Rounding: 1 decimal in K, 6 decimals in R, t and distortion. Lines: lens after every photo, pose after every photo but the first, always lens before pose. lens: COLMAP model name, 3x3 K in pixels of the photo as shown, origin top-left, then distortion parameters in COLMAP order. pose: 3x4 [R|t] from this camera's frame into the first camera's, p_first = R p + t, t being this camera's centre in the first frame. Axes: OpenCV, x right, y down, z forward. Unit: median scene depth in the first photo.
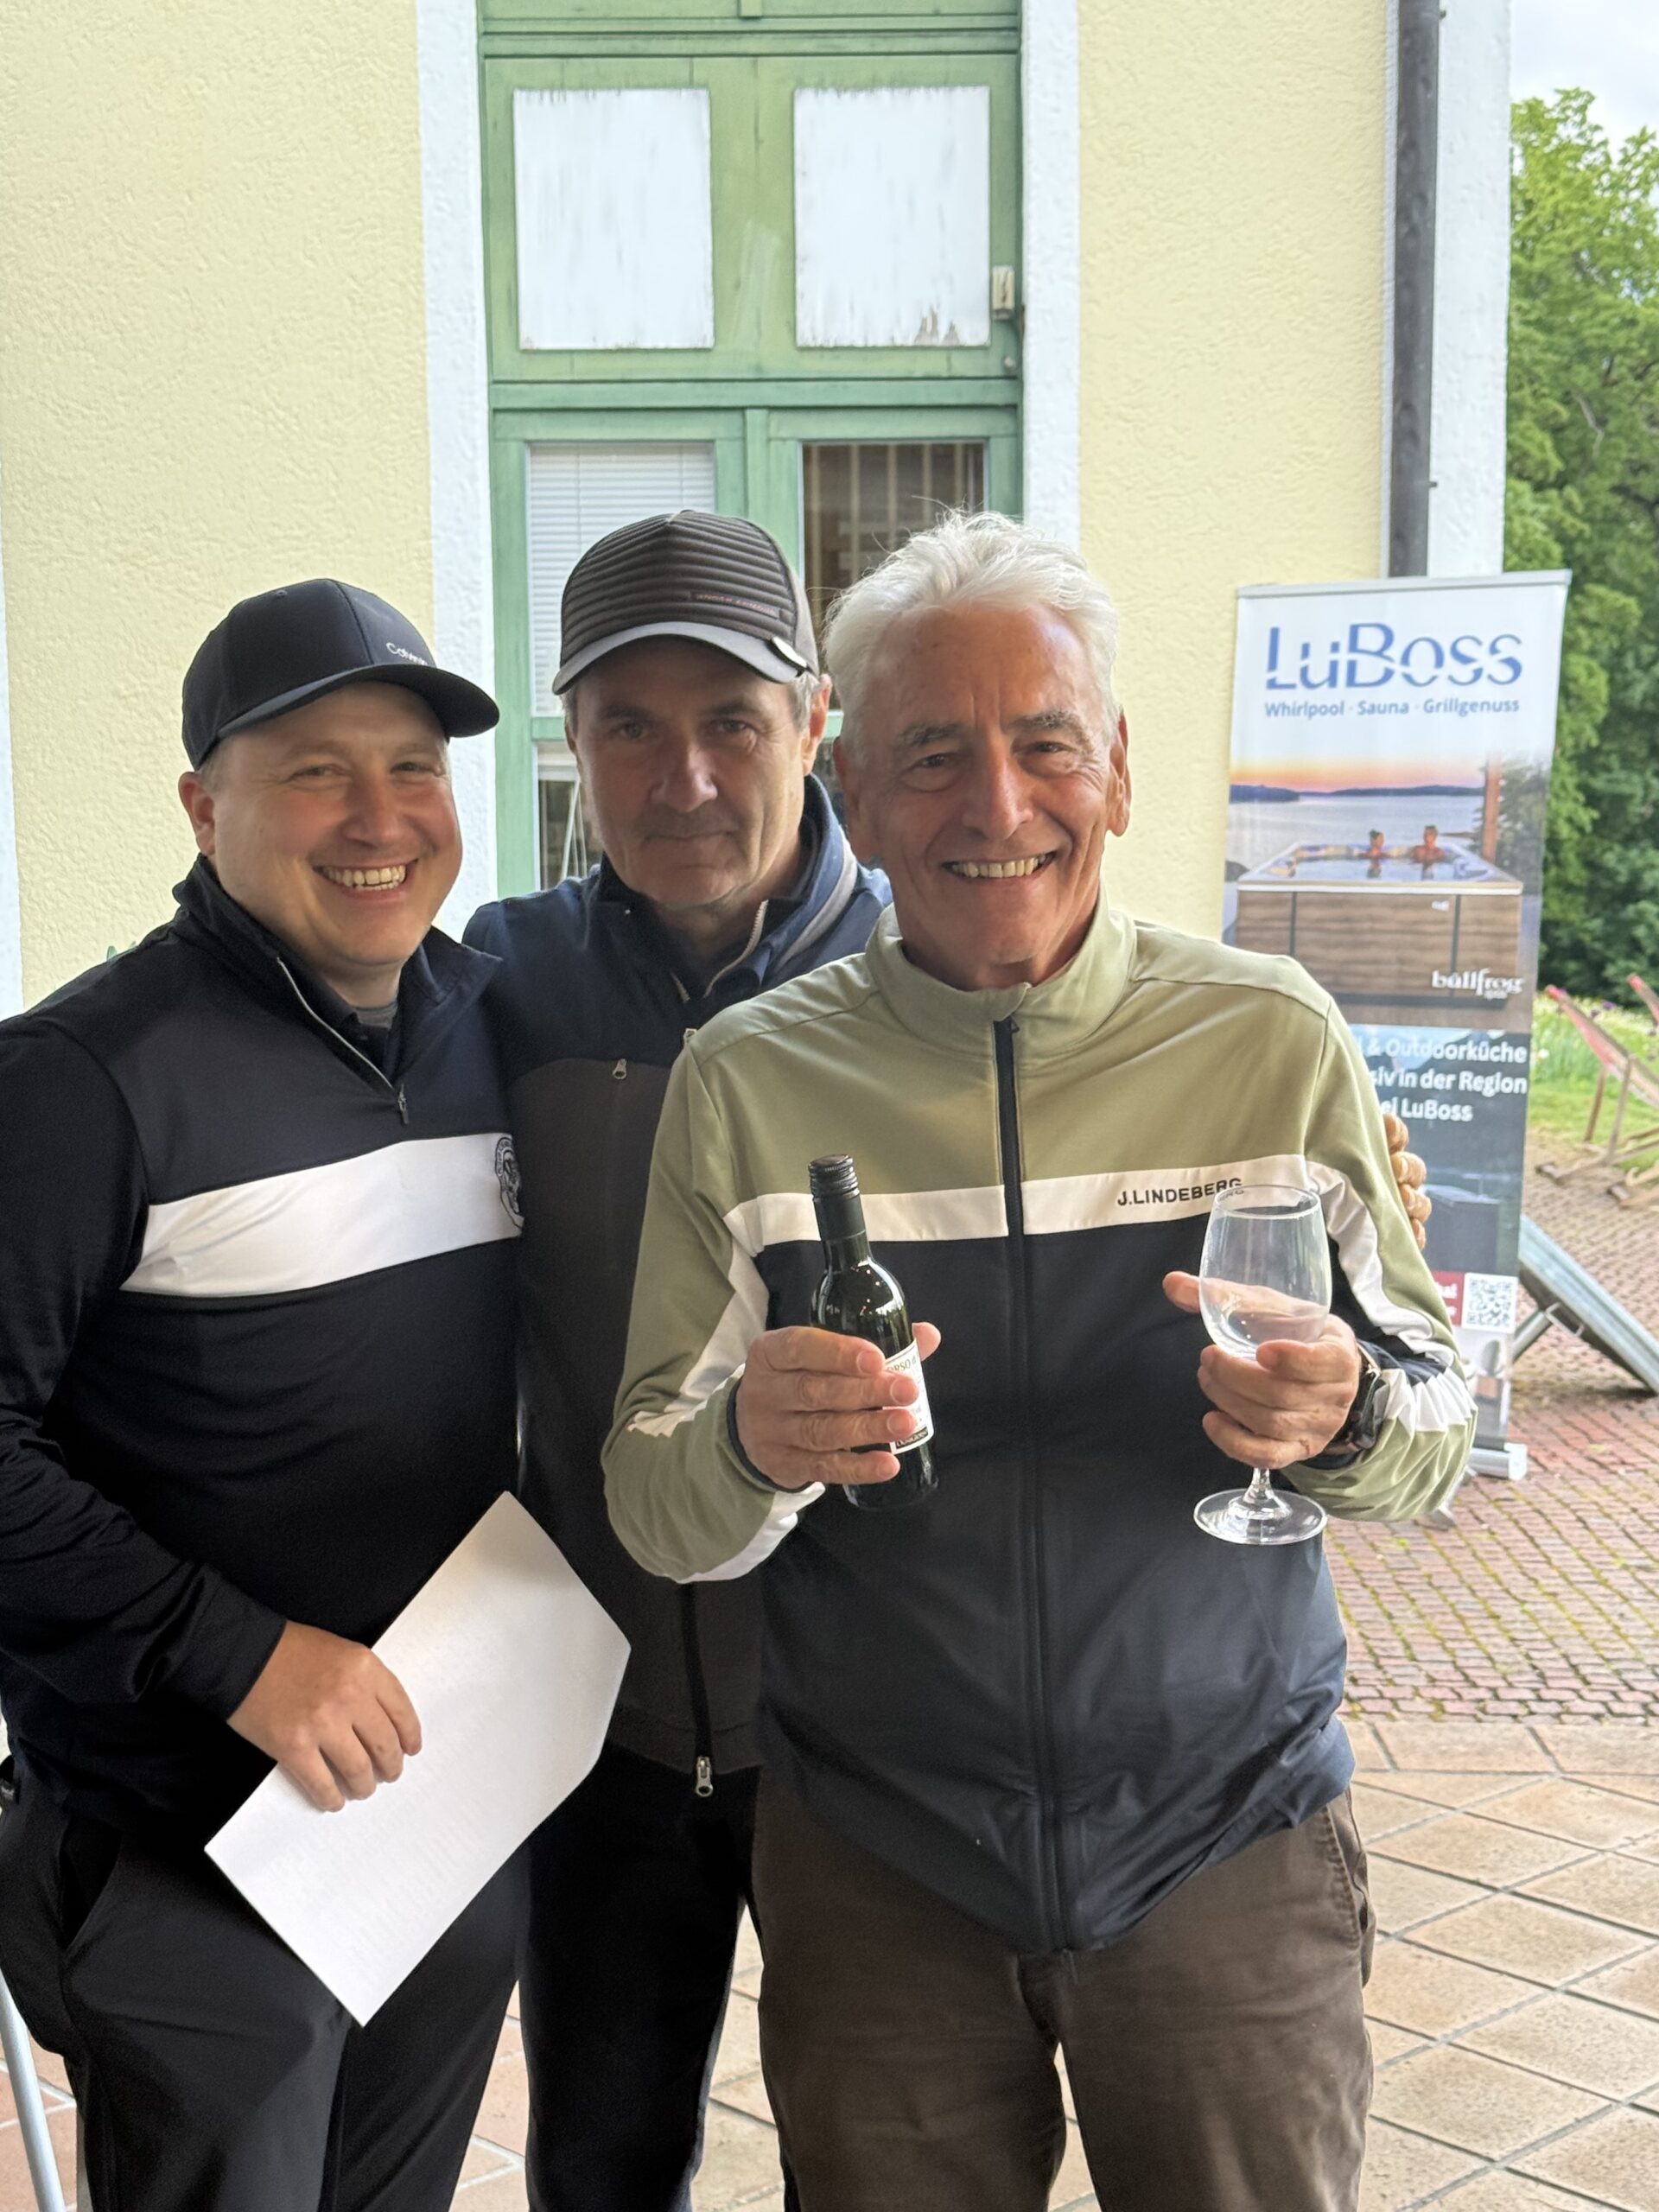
lens RADIAL K [[3183.4, 0, 829.5], [0, 3183.4, 1106.0], [0, 0, 1]] dist [0.179162, -0.458975]
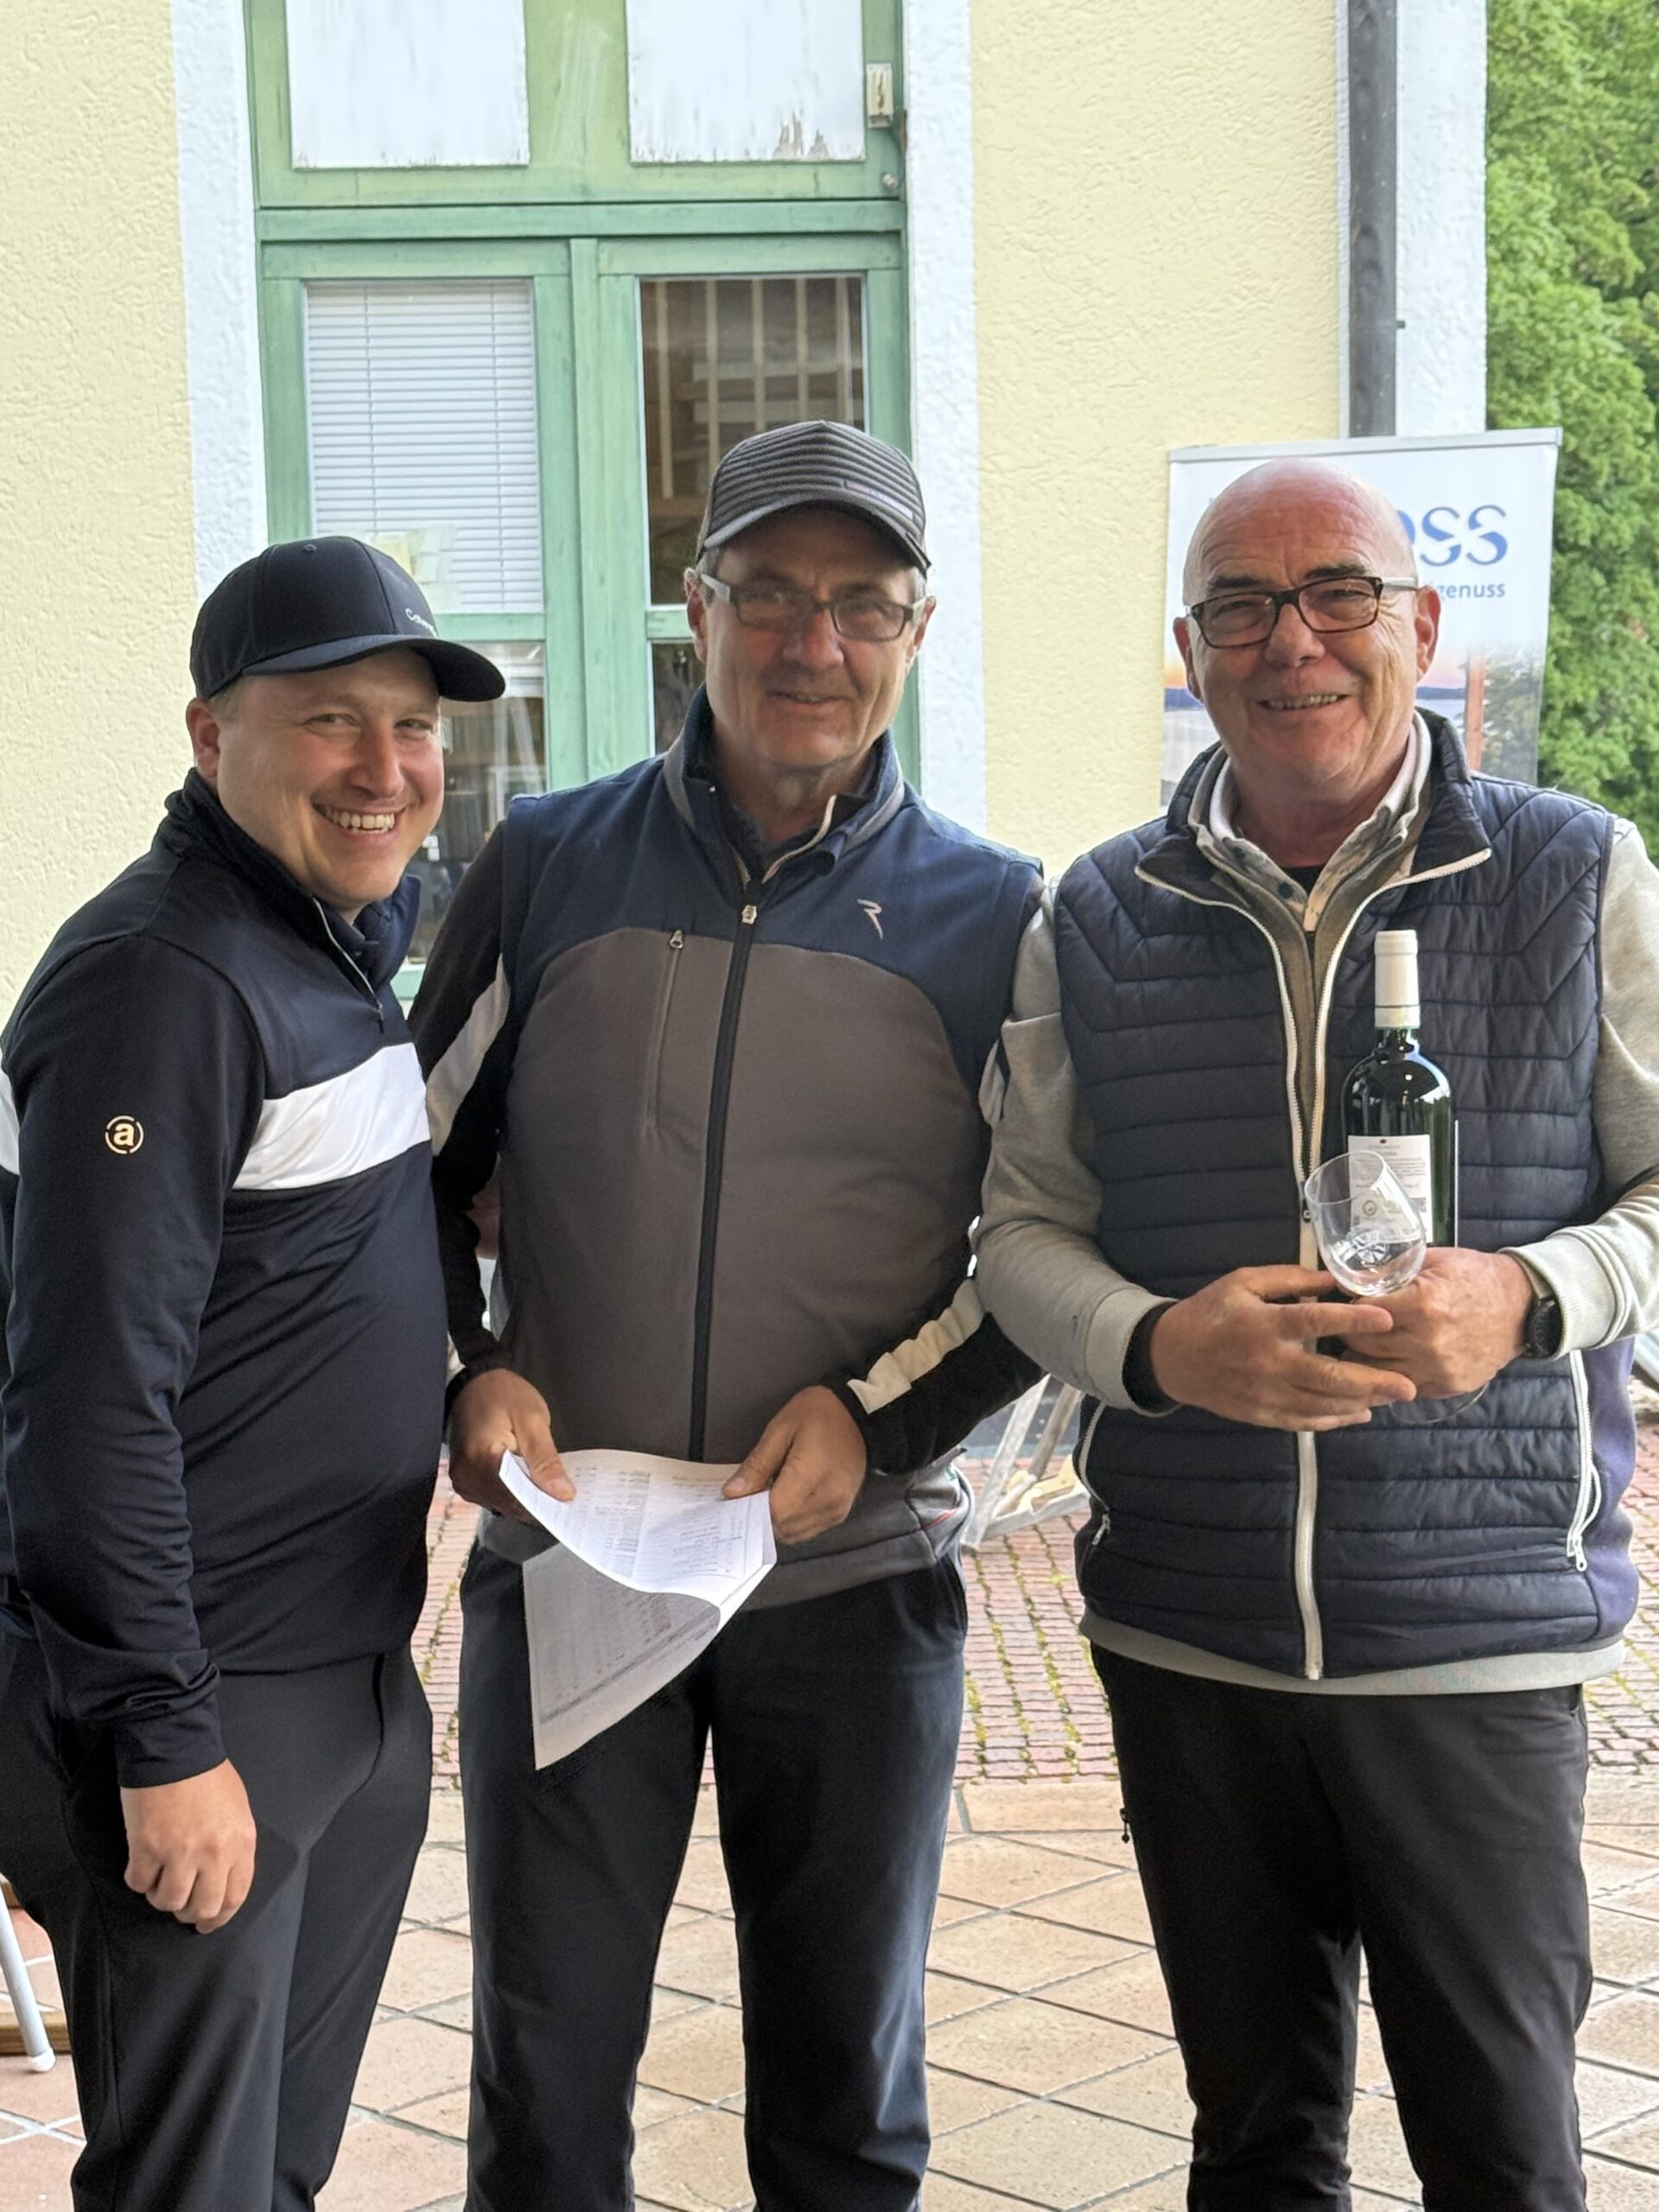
lens RADIAL K [[4361.4, 0, 859.7], [0, 4361.4, 1139.5], [0, 0, 1]] dist [0.146303, -0.260342]
pose [[0.999329, -0.016886, 0.032499, 0.006320], [0.016825, 0.999856, 0.002139, 0.010324], [-0.032530, -0.001590, 0.999469, -0.106233]]
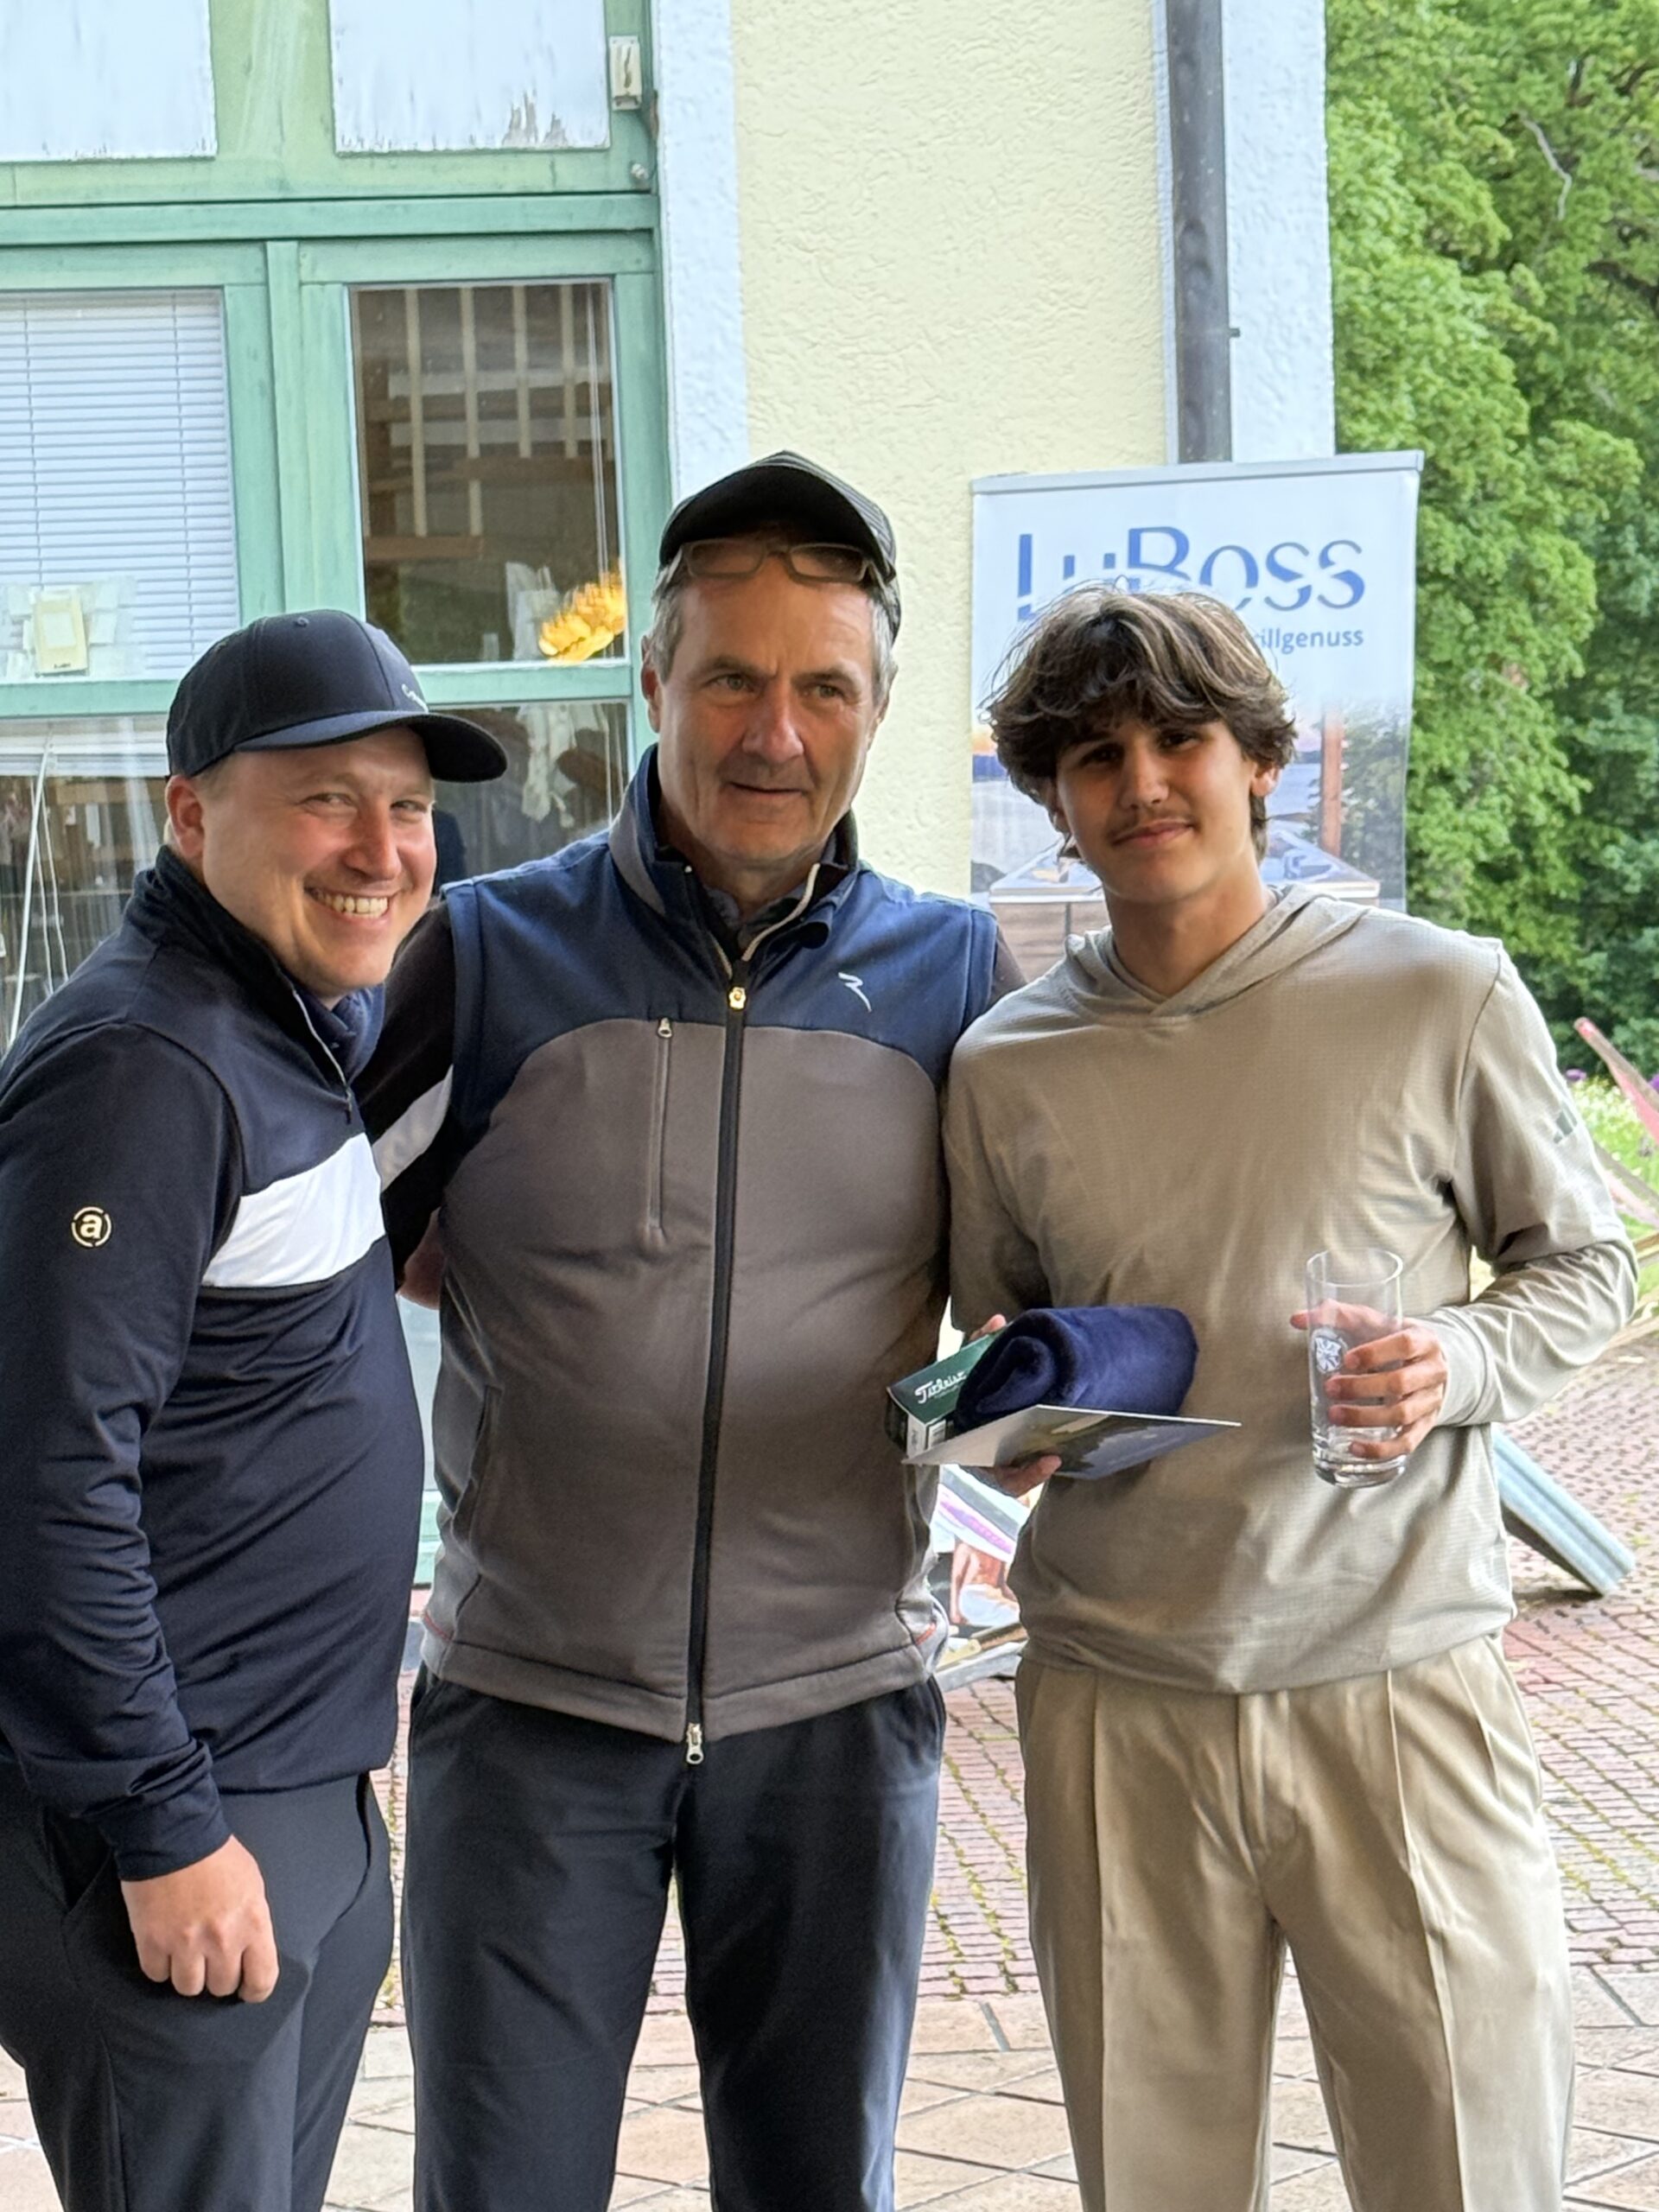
lens RADIAL K [[5670.2, 0, 838.6], [0, 5670.2, 1212.7], [0, 0, 1]] dist [0.113268, -0.201765]
pose [[0.995509, -0.035783, 0.087647, -0.015320], [0.037645, 0.999097, -0.019677, 0.020369], [-0.086864, 0.022888, 0.995957, -0.207387]]
